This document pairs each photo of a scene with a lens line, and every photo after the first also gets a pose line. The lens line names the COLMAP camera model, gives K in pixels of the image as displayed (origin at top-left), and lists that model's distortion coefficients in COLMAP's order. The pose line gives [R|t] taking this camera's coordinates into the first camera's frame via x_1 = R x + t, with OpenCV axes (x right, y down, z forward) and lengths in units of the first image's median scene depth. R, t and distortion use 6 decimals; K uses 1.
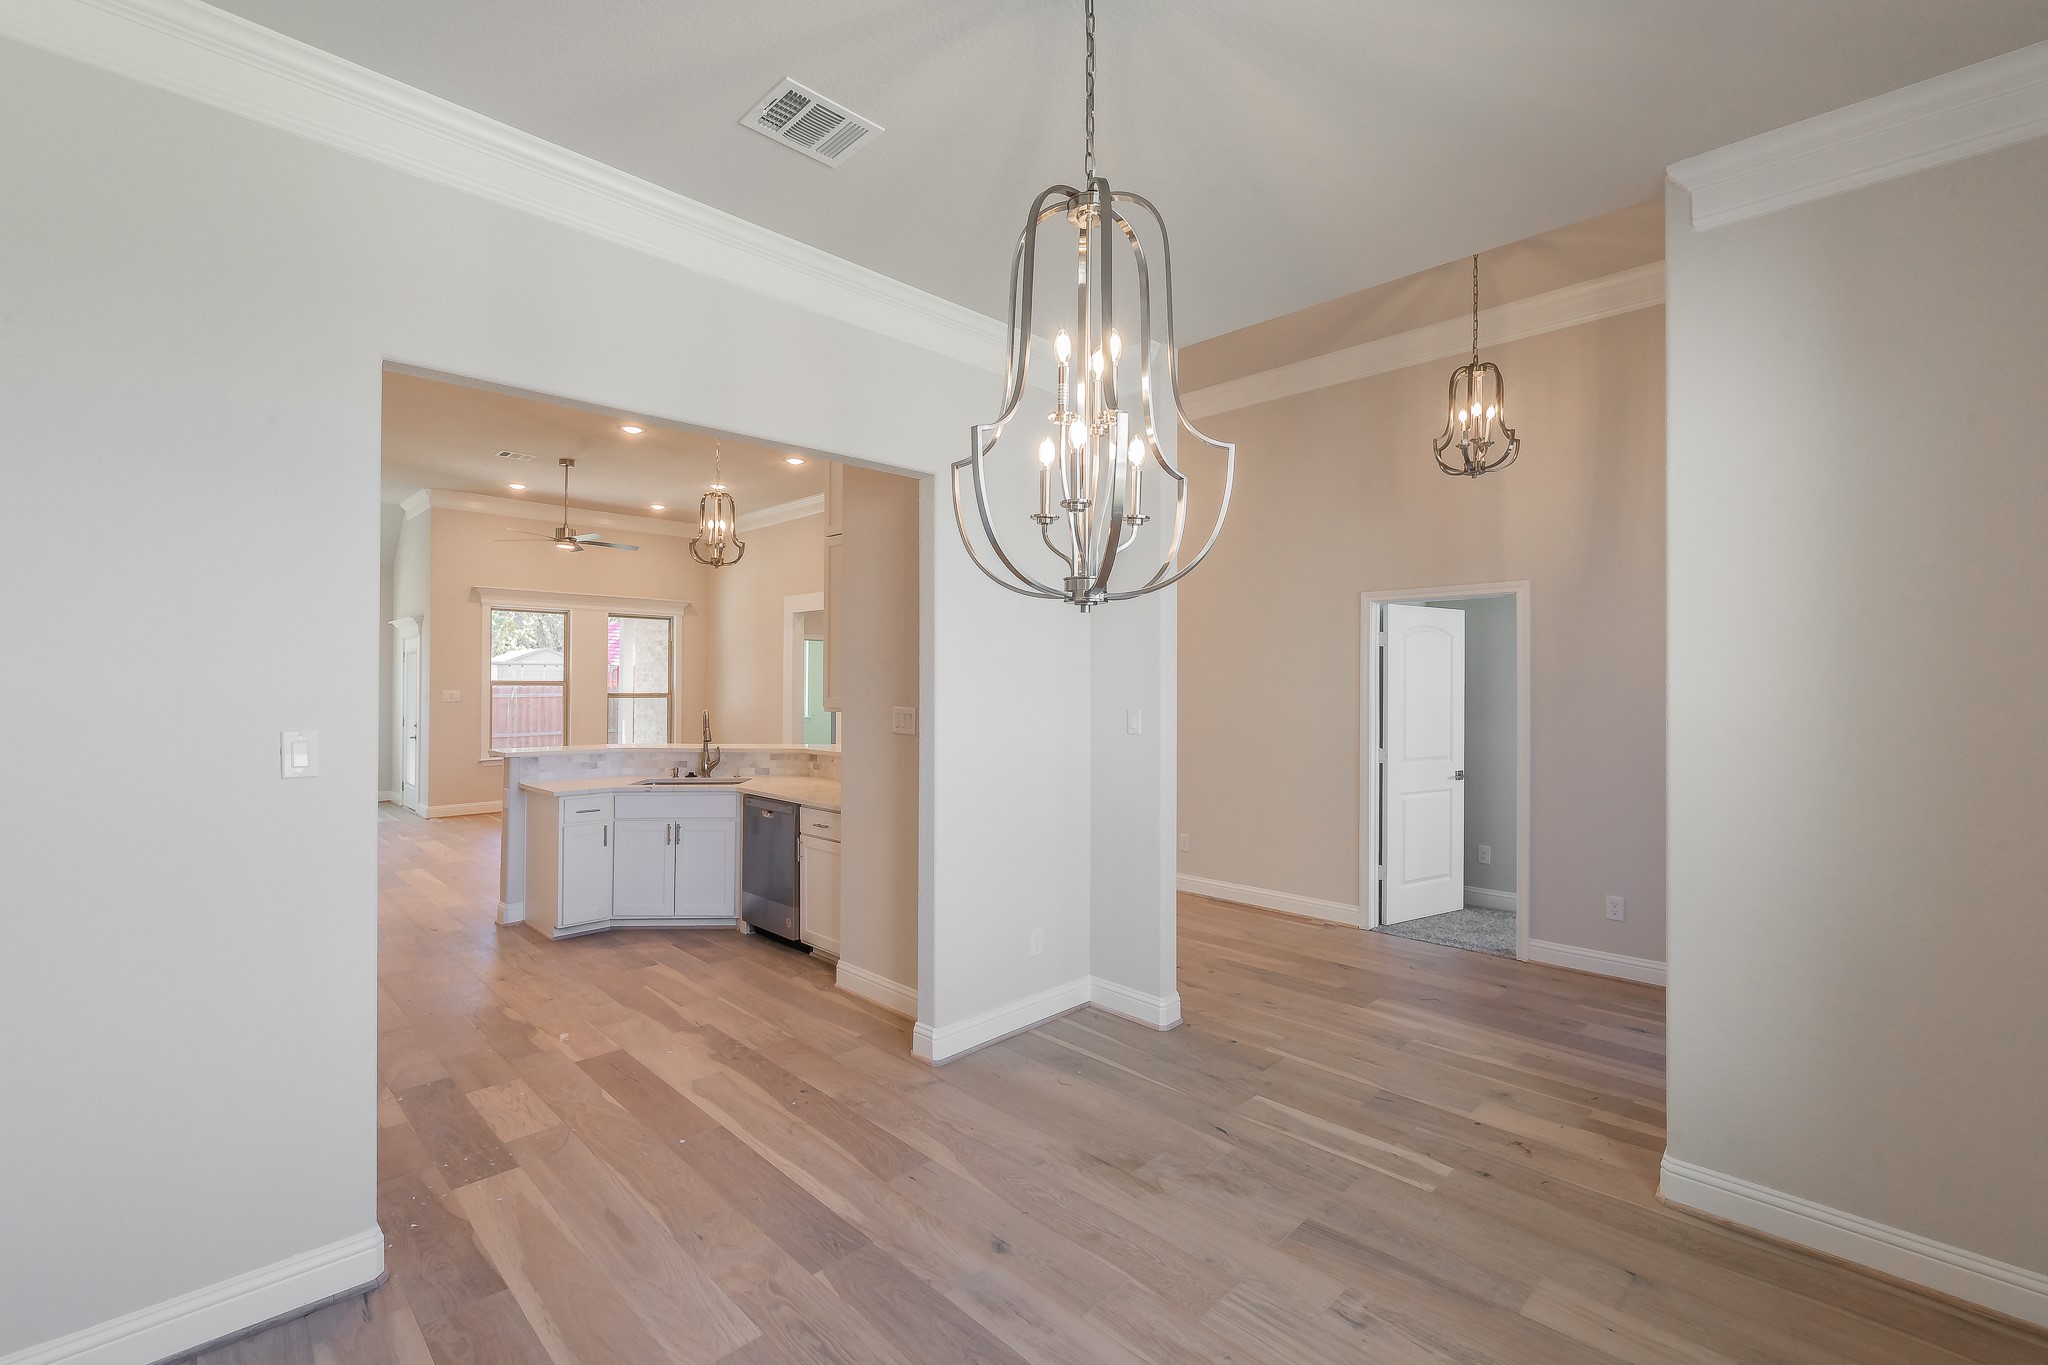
lens RADIAL K [[887.1, 0, 1008.5], [0, 887.1, 684.8], [0, 0, 1]] dist [0.000857, -0.001729]
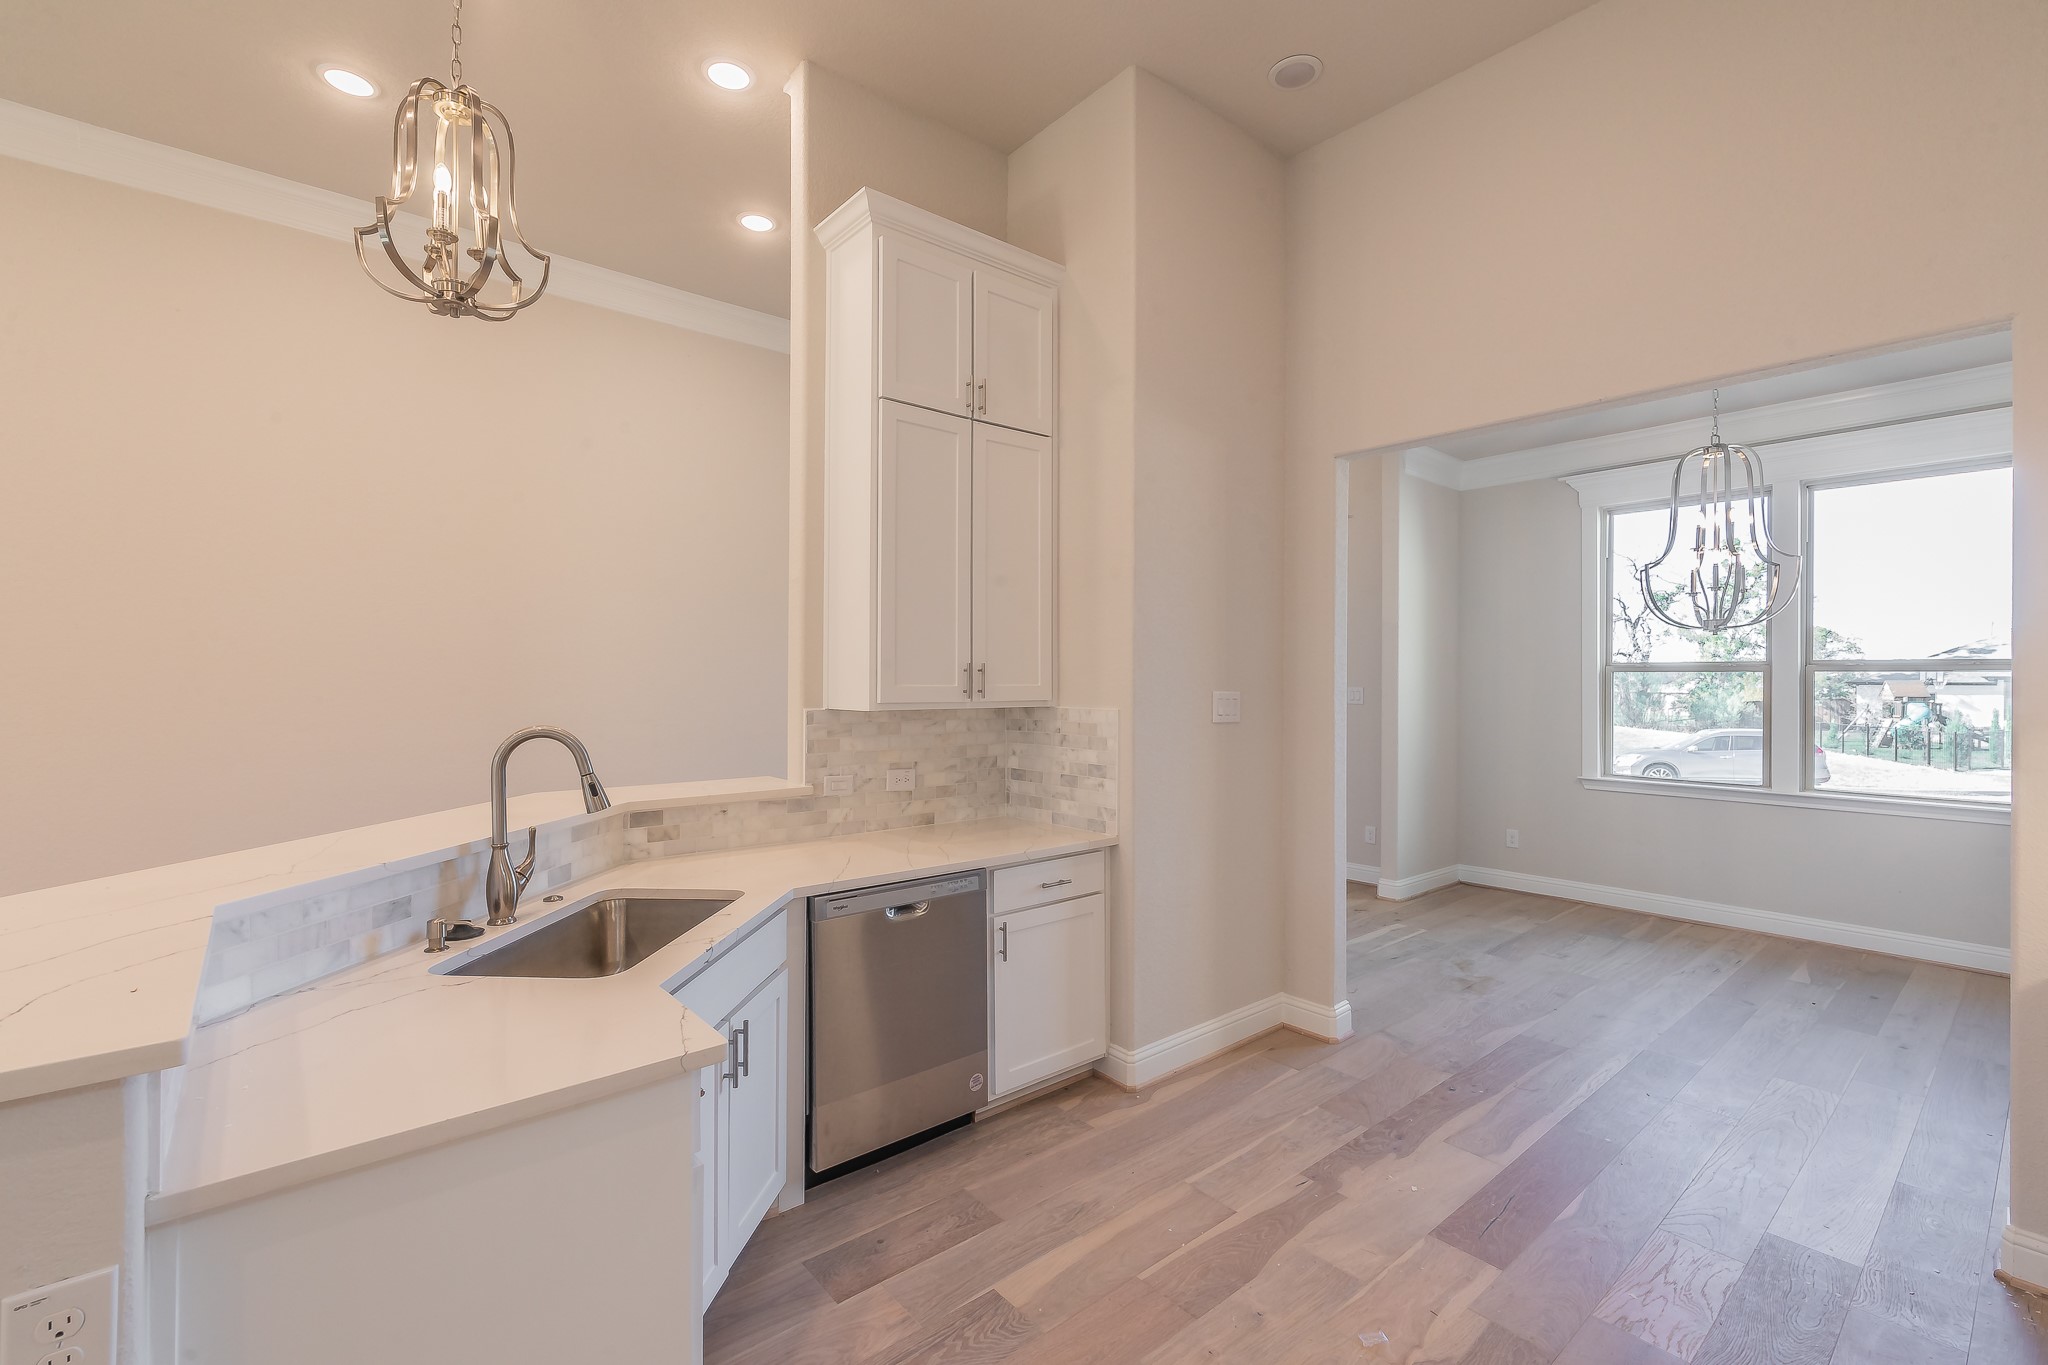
lens RADIAL K [[887.1, 0, 1030.9], [0, 887.1, 678.6], [0, 0, 1]] dist [0.000857, -0.001729]
pose [[0.067671, -0.003948, 0.997700, -1.158810], [-0.002457, 0.999988, 0.004124, 0.010531], [-0.997705, -0.002730, 0.067661, 1.323304]]
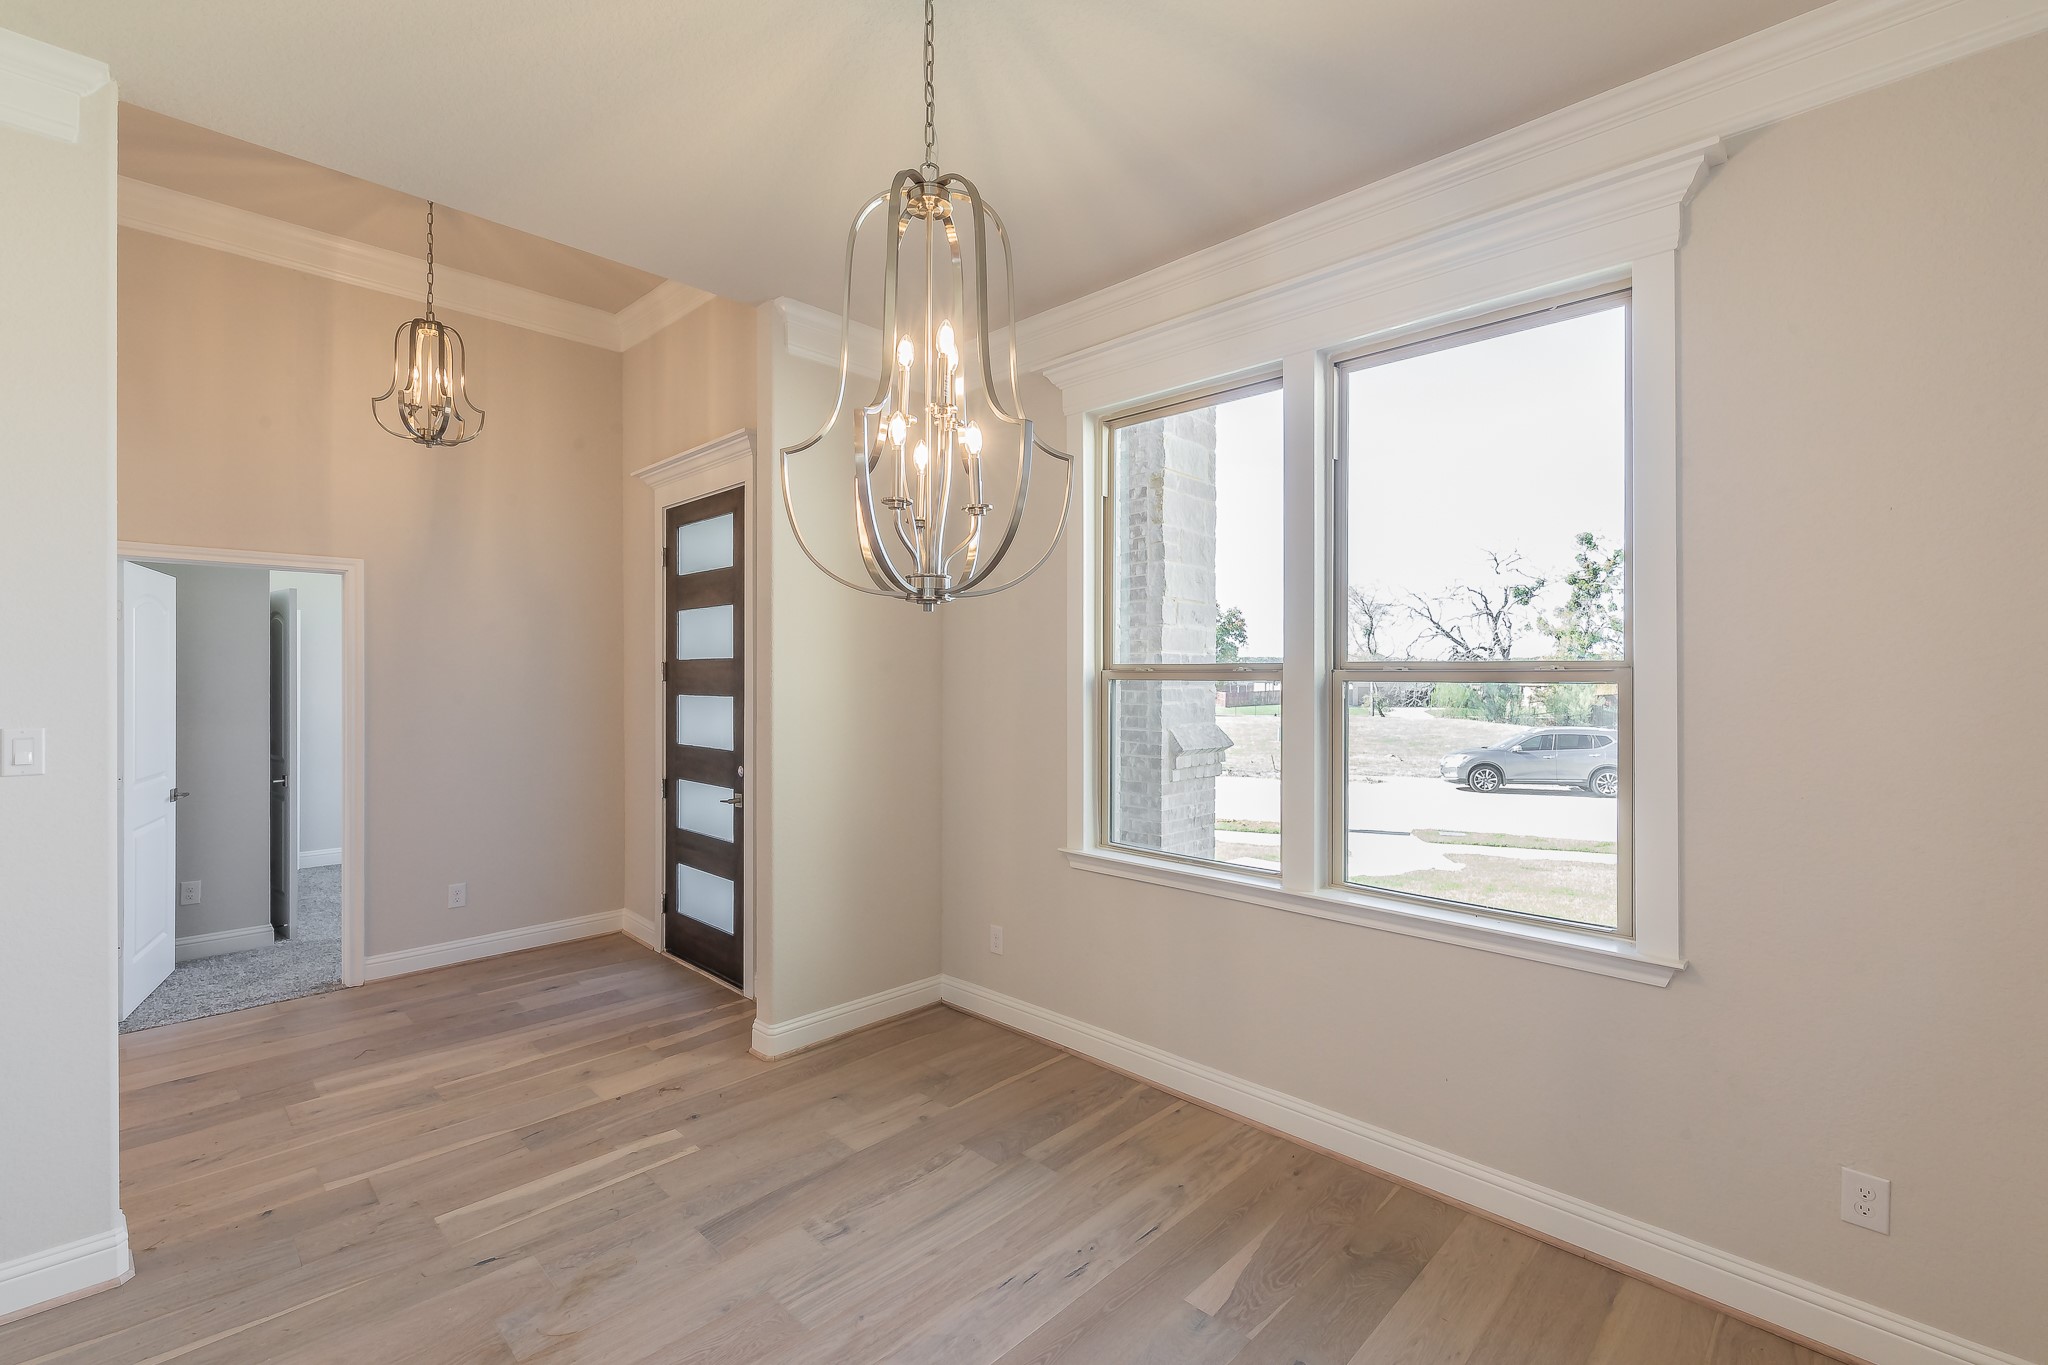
lens RADIAL K [[887.1, 0, 1055.8], [0, 887.1, 677.0], [0, 0, 1]] dist [0.000857, -0.001729]
pose [[-0.036181, -0.009204, 0.999303, -0.468468], [0.000153, 0.999958, 0.009215, -0.010018], [-0.999345, 0.000486, -0.036178, 0.462749]]
